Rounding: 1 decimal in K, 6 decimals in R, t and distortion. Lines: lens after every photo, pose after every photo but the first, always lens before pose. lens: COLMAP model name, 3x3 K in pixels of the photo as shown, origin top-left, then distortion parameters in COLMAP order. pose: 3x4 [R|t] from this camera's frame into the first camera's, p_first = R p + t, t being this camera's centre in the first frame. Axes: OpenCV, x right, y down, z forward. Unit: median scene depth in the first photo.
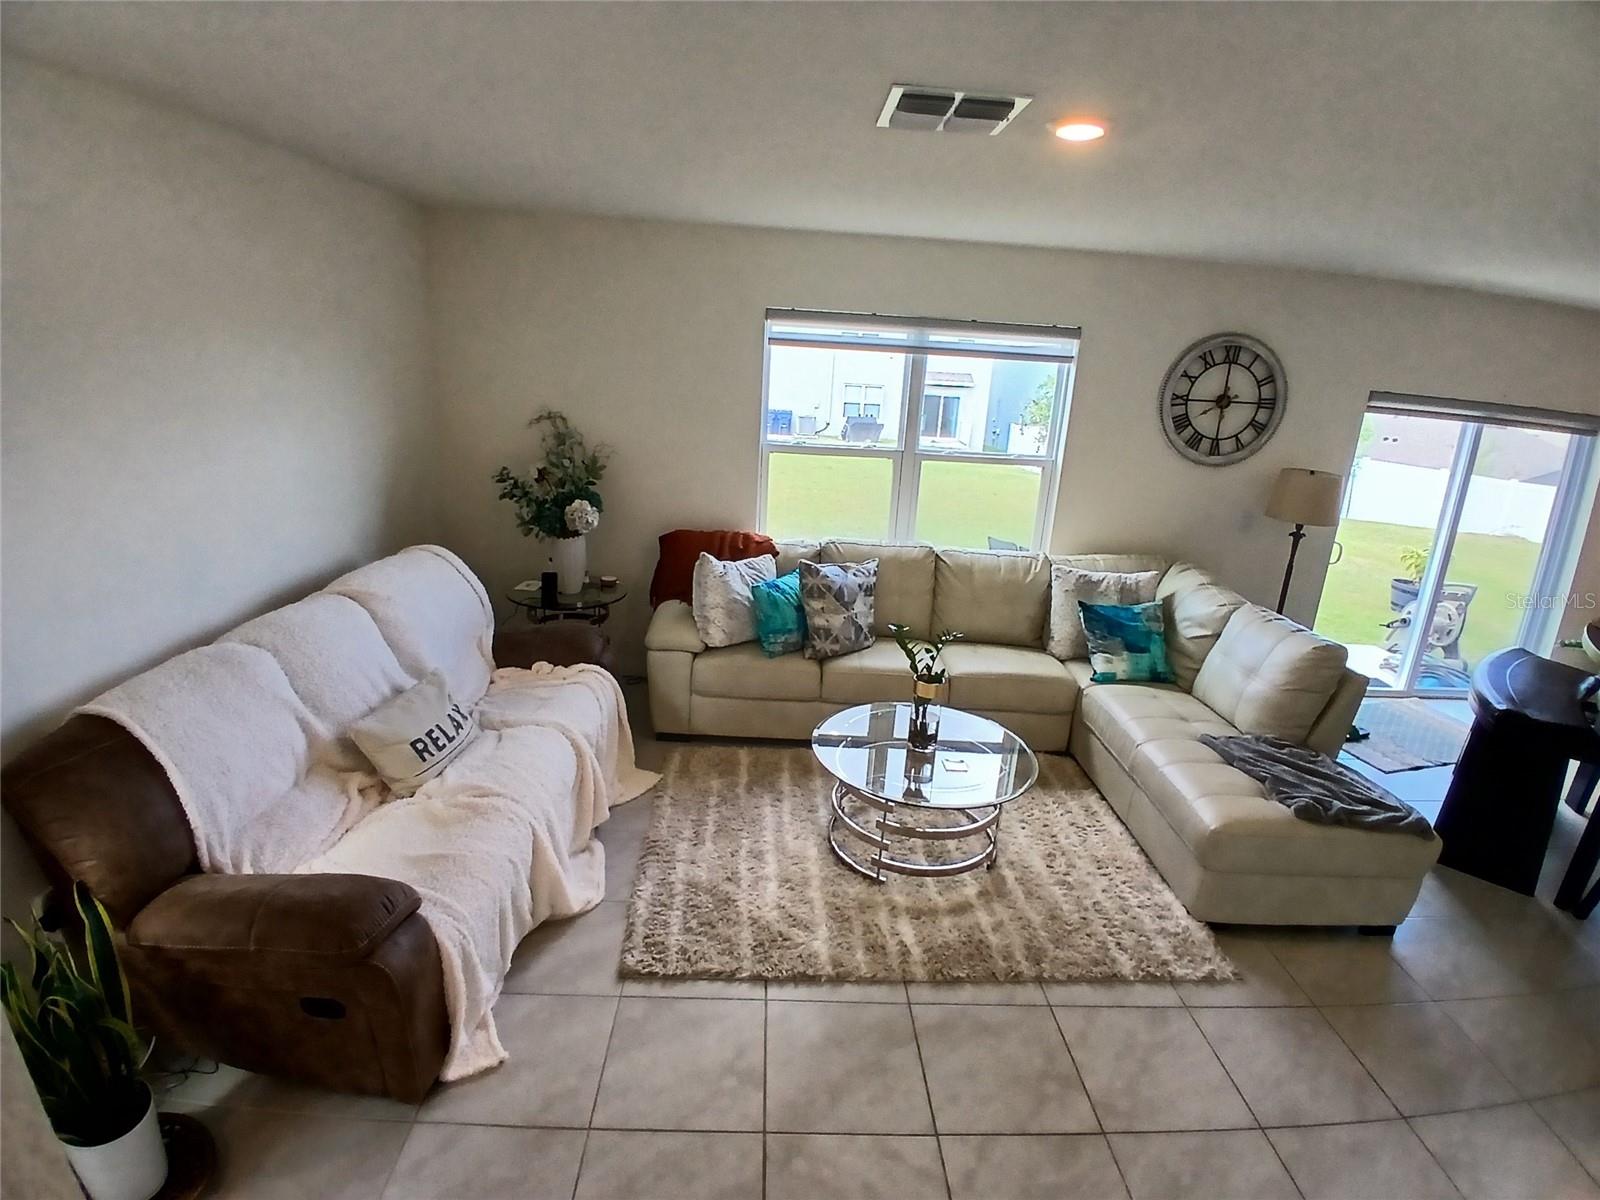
lens RADIAL K [[797.0, 0, 799.4], [0, 797.0, 602.8], [0, 0, 1]] dist [-0.000078, -0.044584]
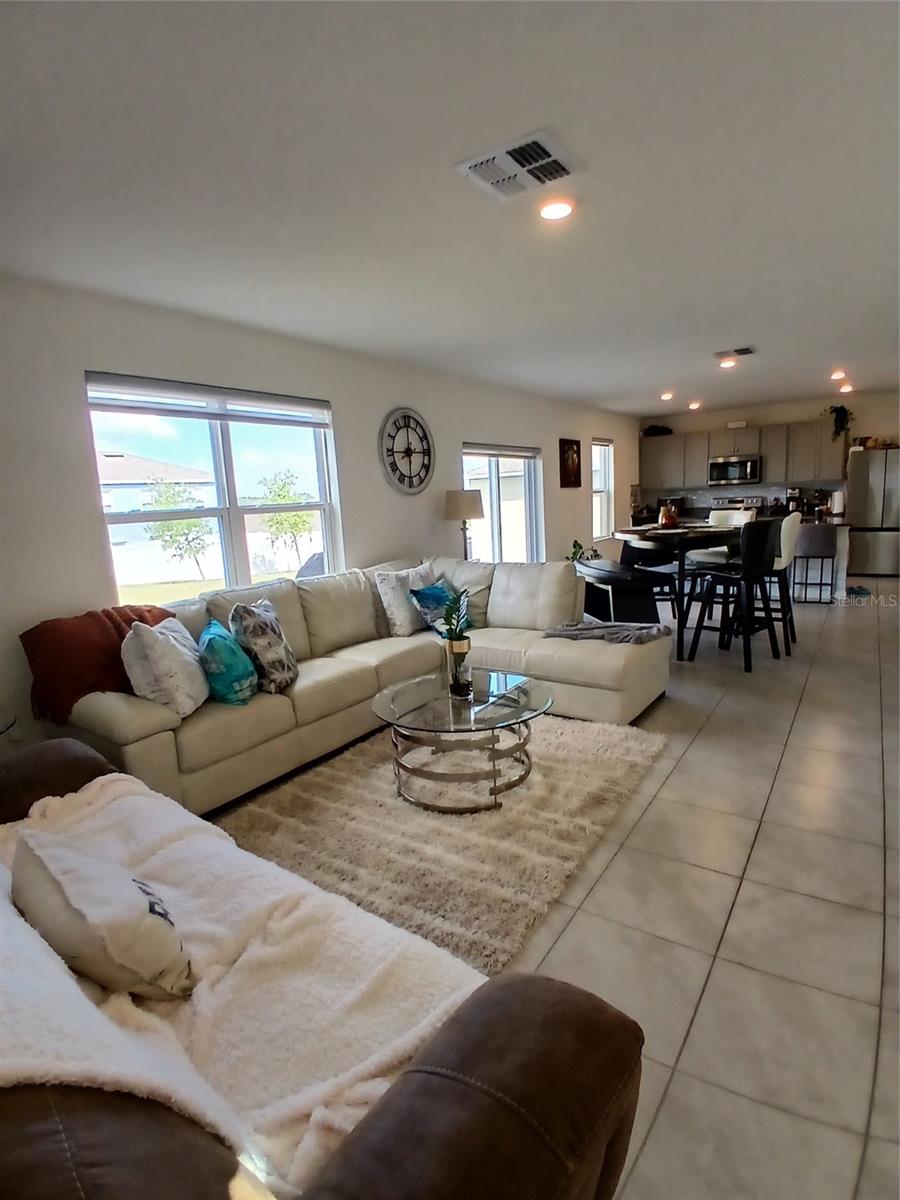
lens RADIAL K [[601.4, 0, 455.6], [0, 601.4, 605.7], [0, 0, 1]] dist [0.005682, -0.044425]
pose [[0.584164, -0.232195, 0.777713, -0.481000], [0.318251, 0.946999, 0.043690, 0.004186], [-0.746638, 0.221986, 0.627099, 0.348851]]
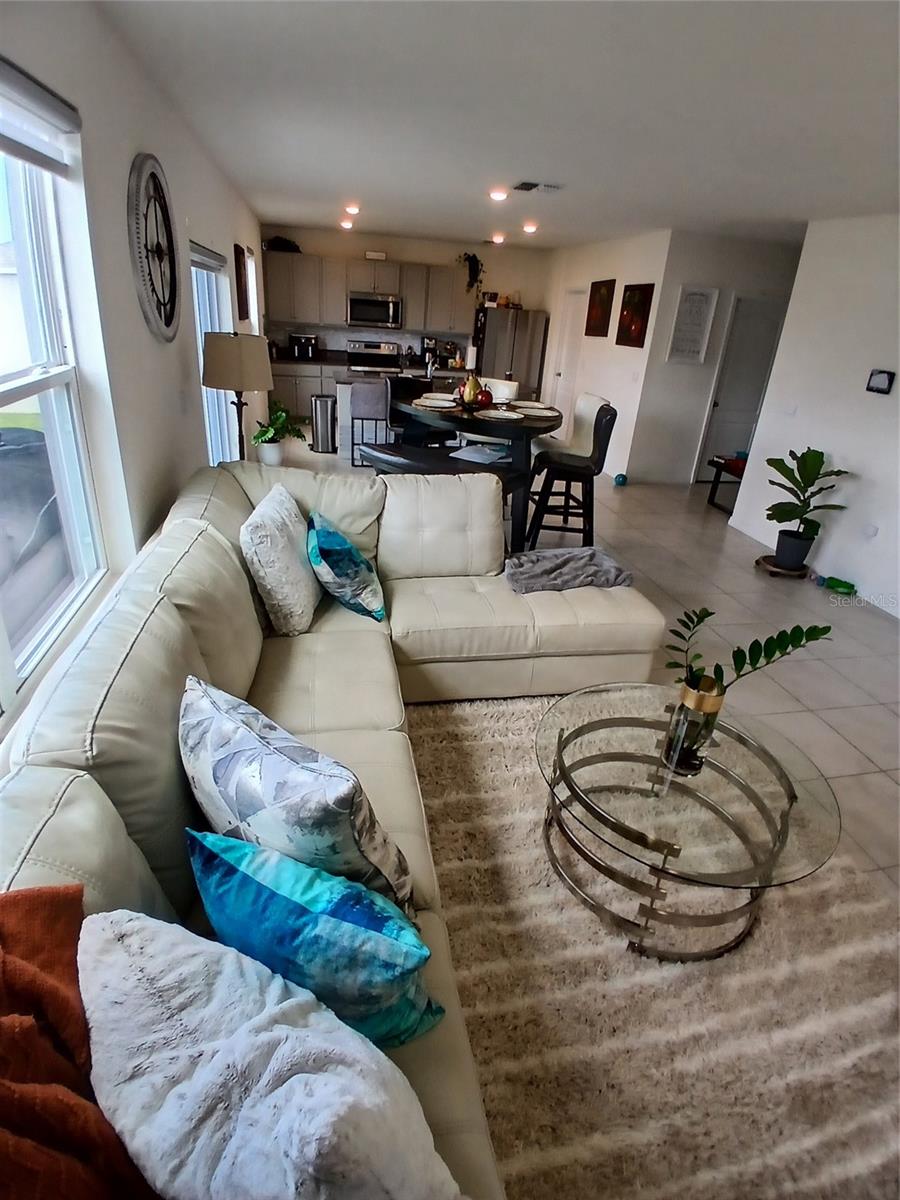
lens RADIAL K [[595.8, 0, 450.1], [0, 595.8, 596.5], [0, 0, 1]] dist [0.002979, -0.040514]
pose [[-0.157951, -0.488188, 0.858326, -0.204009], [0.210370, 0.832646, 0.512294, -0.267001], [-0.964778, 0.261484, -0.028818, 1.057894]]
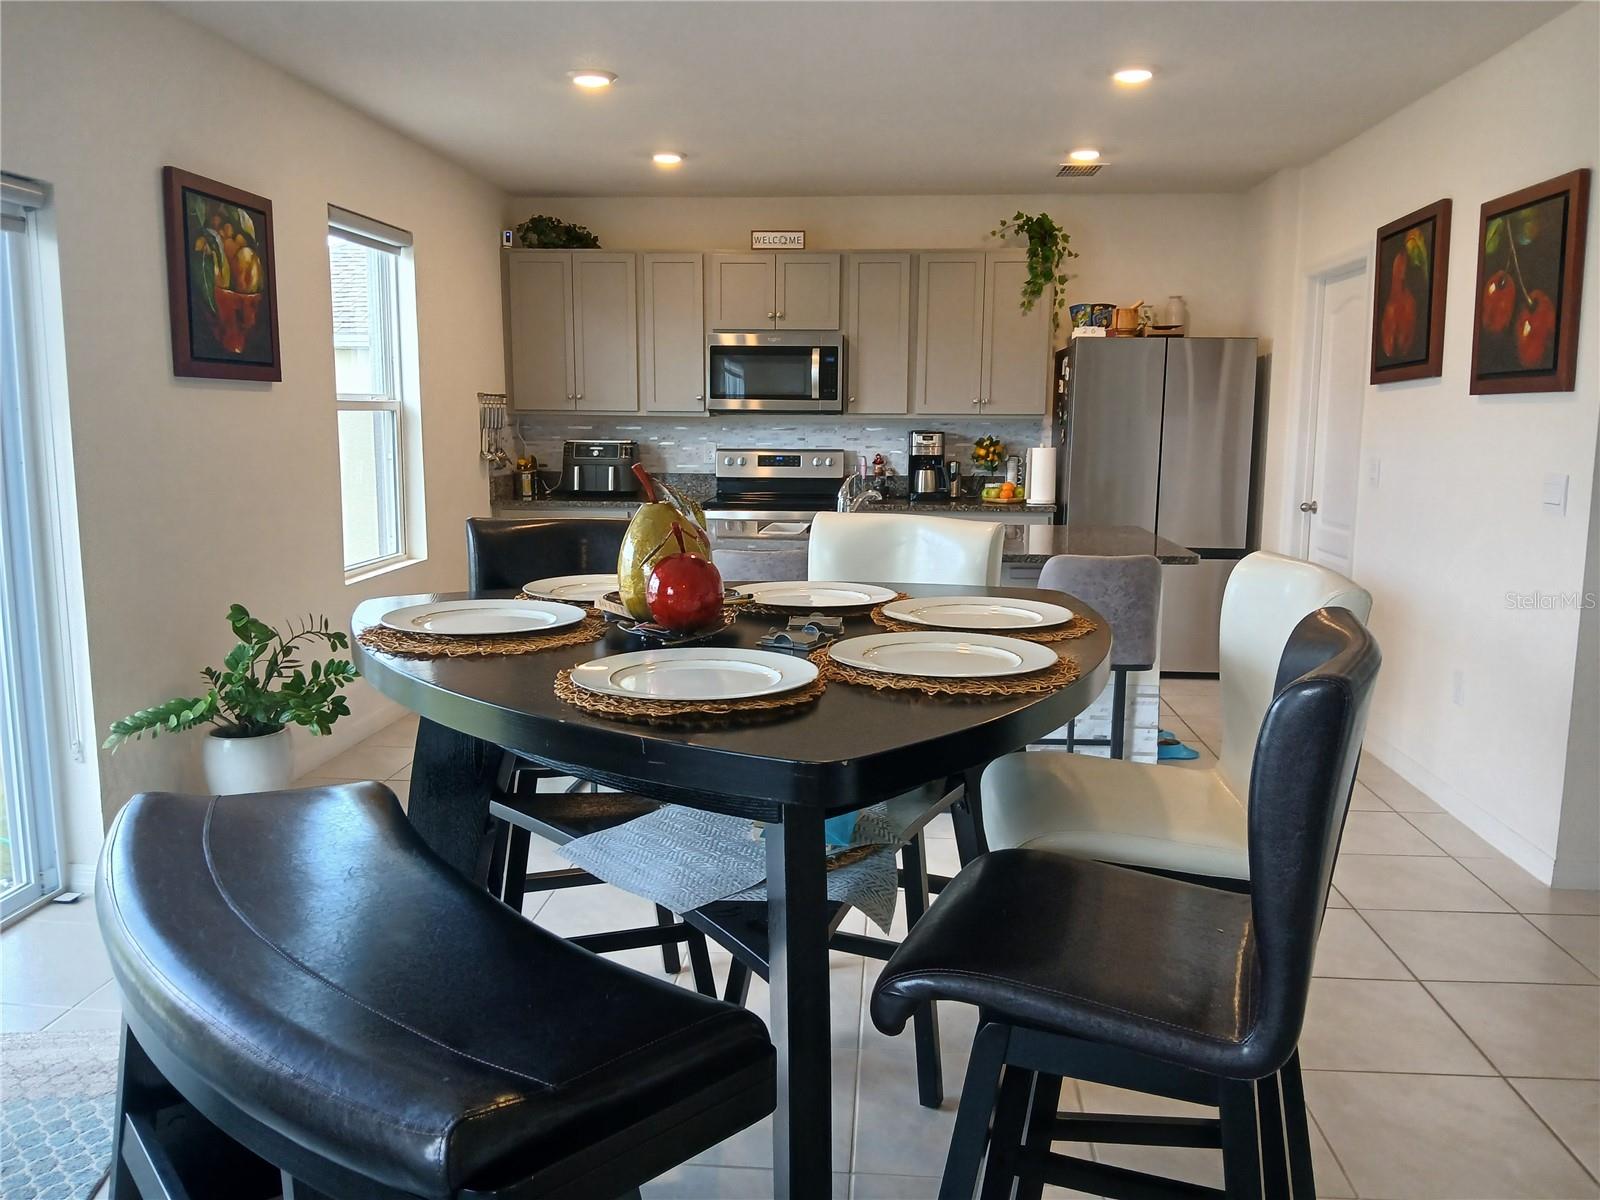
lens RADIAL K [[1259.4, 0, 802.9], [0, 1259.4, 592.0], [0, 0, 1]] dist [0.094561, -0.173405]
pose [[0.110718, -0.195365, 0.974461, 0.523876], [0.286335, 0.945185, 0.156962, -0.029321], [-0.951711, 0.261644, 0.160589, 0.709008]]
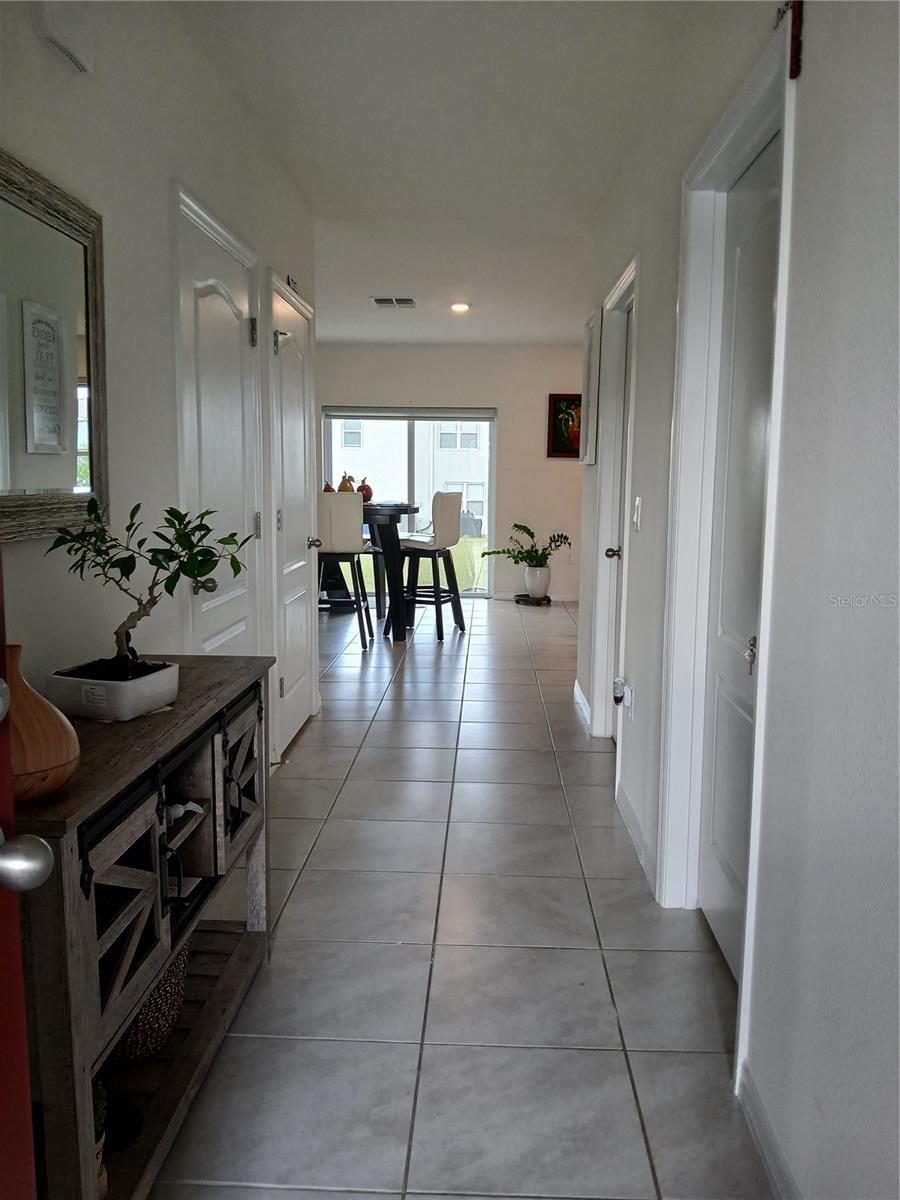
lens RADIAL K [[944.5, 0, 450.0], [0, 944.5, 600.0], [0, 0, 1]] dist [0.094561, -0.173405]
pose [[0.996326, -0.037588, -0.076950, 1.494359], [0.024180, 0.985442, -0.168282, 0.650967], [0.082155, 0.165803, 0.982731, -1.228899]]
